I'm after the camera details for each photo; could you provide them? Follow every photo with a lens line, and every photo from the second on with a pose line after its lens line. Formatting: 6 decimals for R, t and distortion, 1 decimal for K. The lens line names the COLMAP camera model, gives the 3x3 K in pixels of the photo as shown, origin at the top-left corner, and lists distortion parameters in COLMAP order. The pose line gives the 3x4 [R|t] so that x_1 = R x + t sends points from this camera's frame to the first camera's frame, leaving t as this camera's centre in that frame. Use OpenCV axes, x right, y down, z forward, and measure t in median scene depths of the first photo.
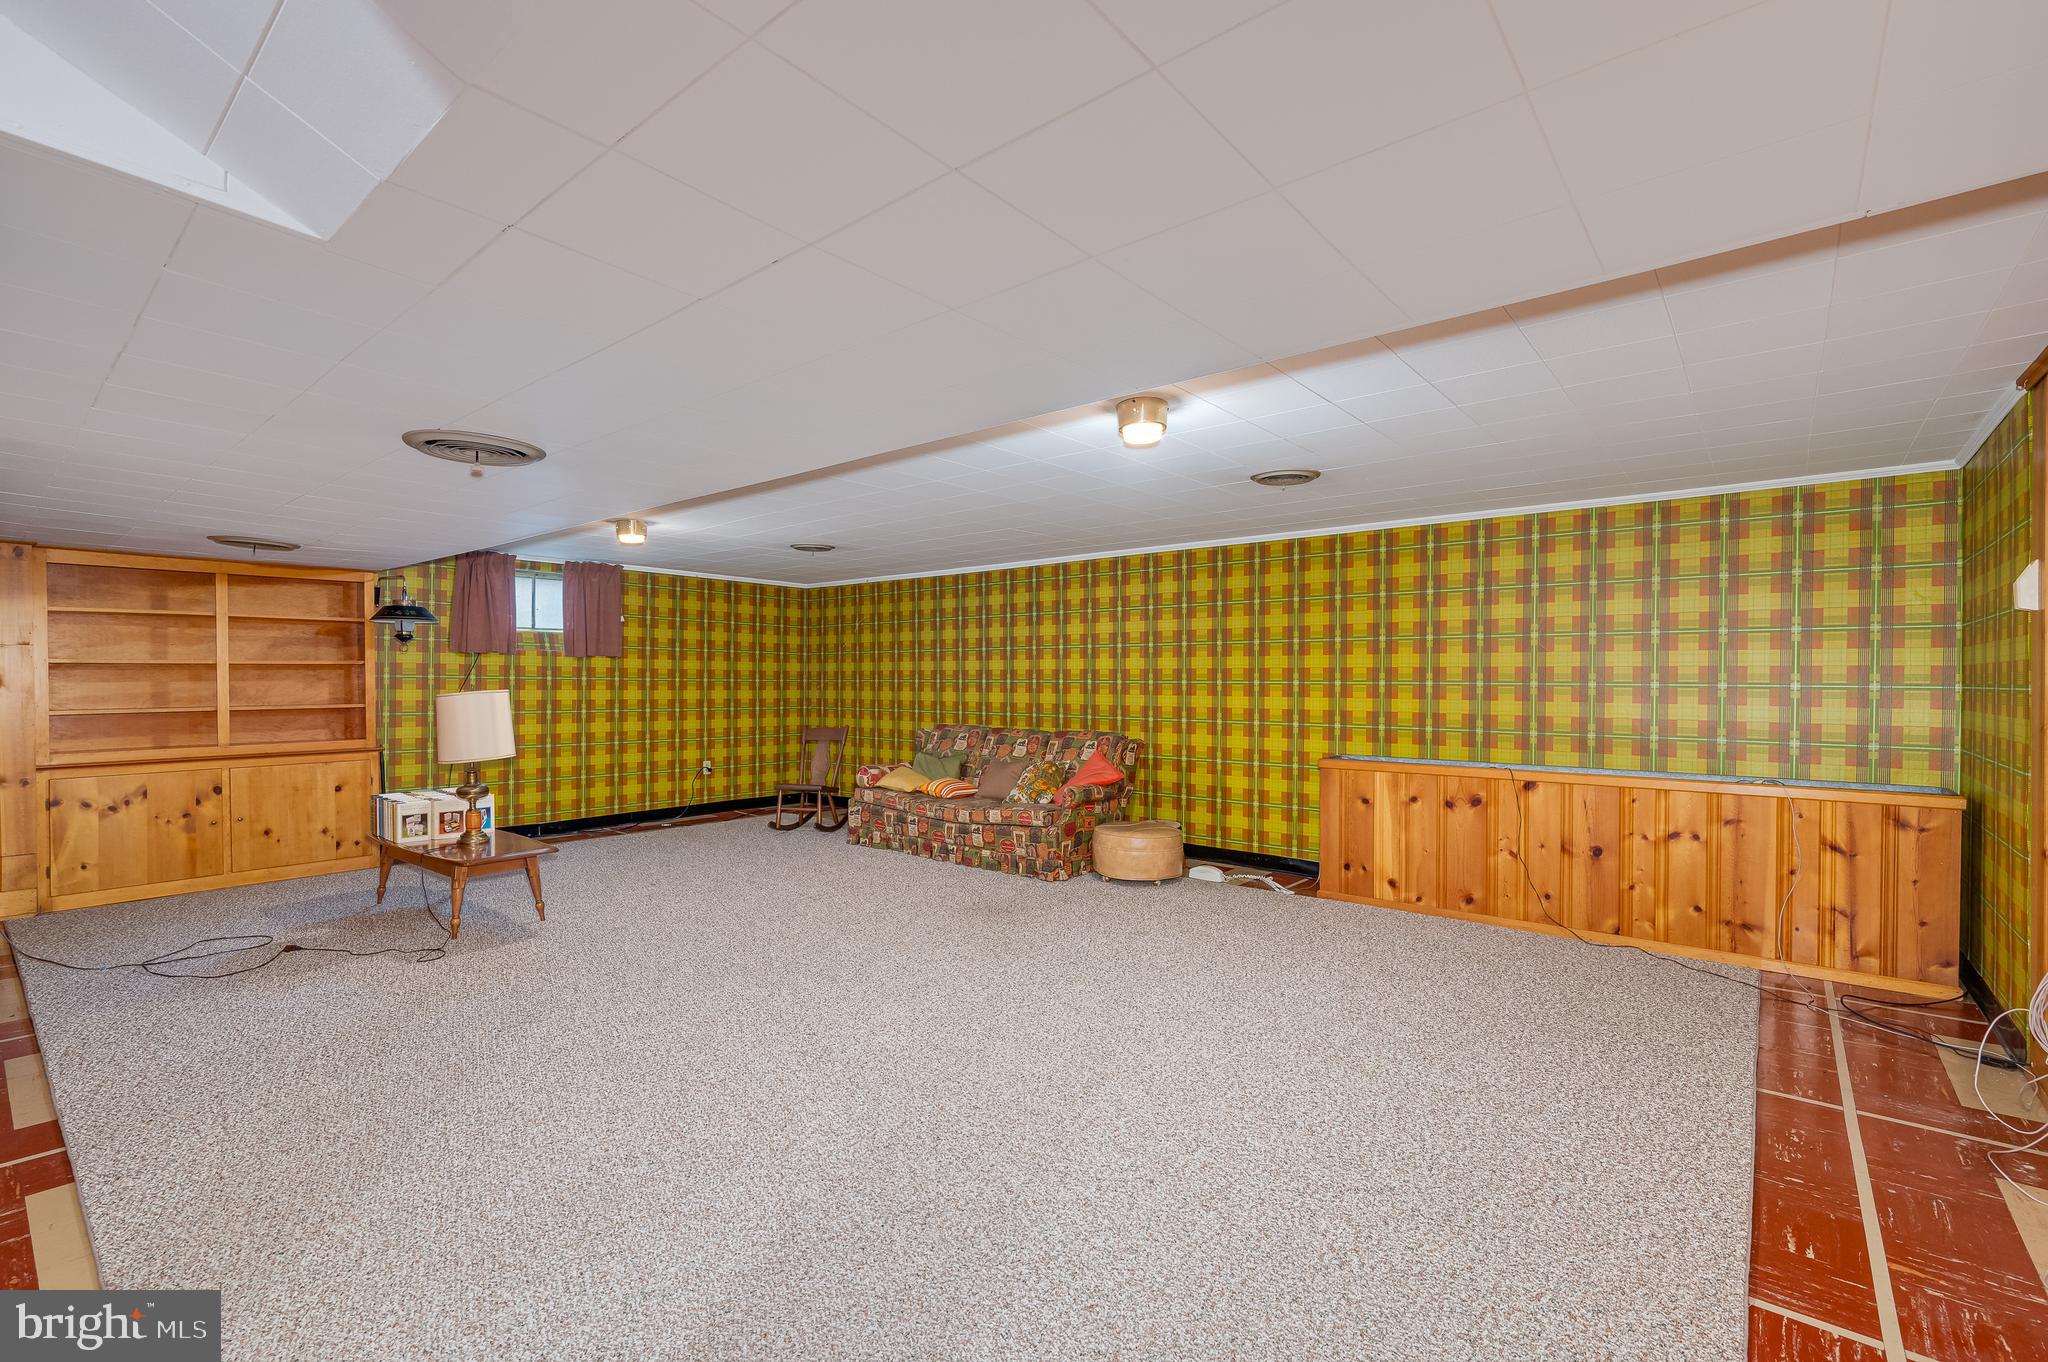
lens RADIAL K [[902.2, 0, 1036.6], [0, 902.2, 689.7], [0, 0, 1]] dist [0.000344, 0.000071]
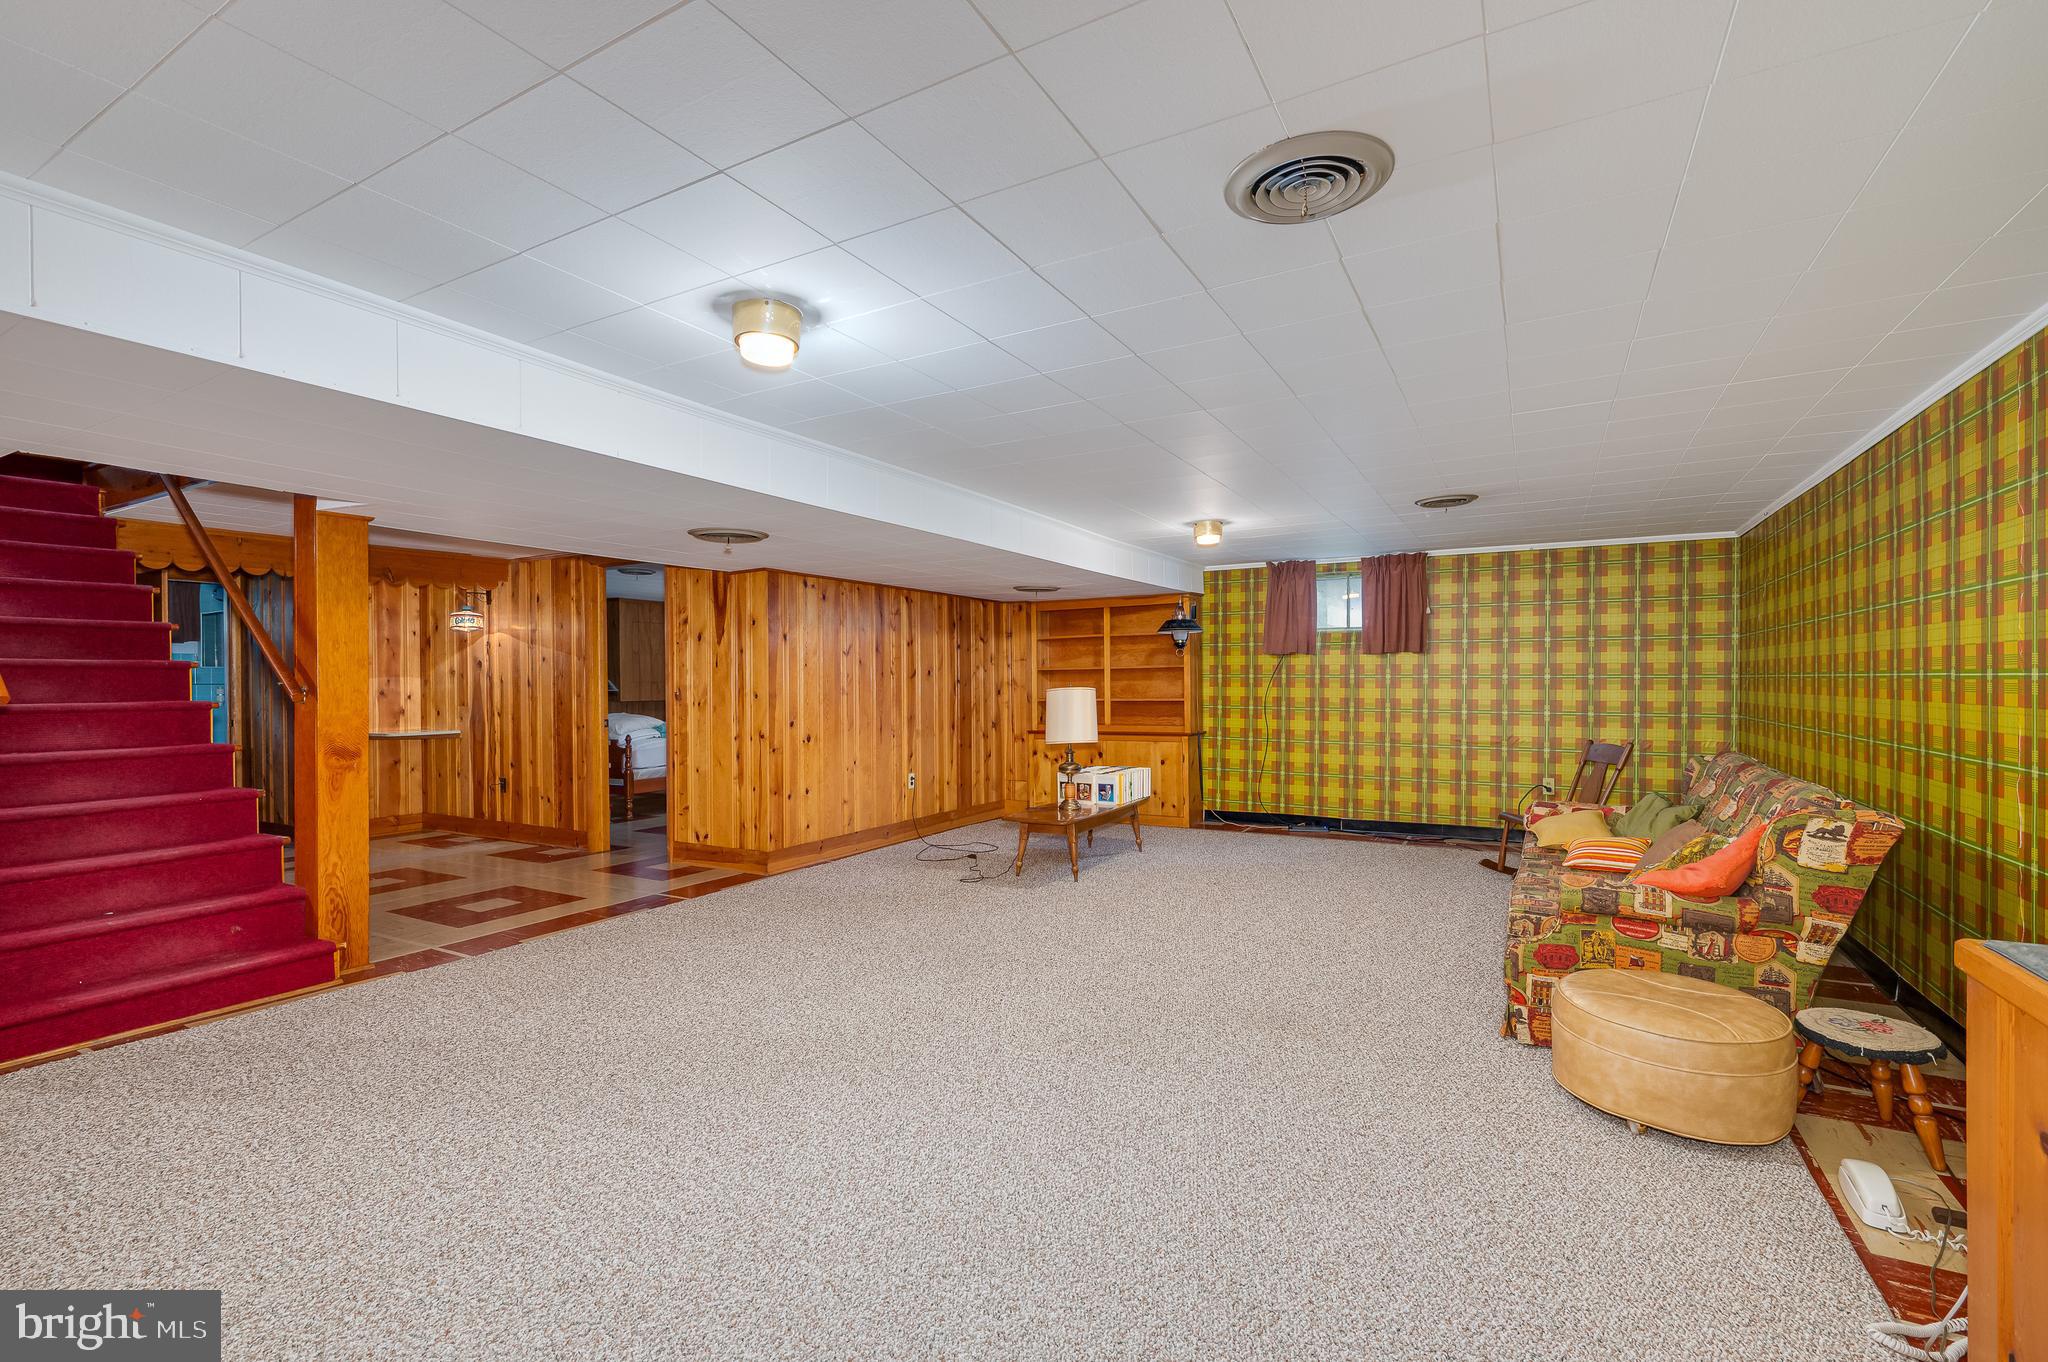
lens RADIAL K [[902.2, 0, 1036.6], [0, 902.2, 689.7], [0, 0, 1]] dist [0.000344, 0.000071]
pose [[0.176758, 0.006439, -0.984233, 0.470177], [-0.003481, 0.999976, 0.005916, -0.003157], [0.984248, 0.002381, 0.176776, 0.566981]]
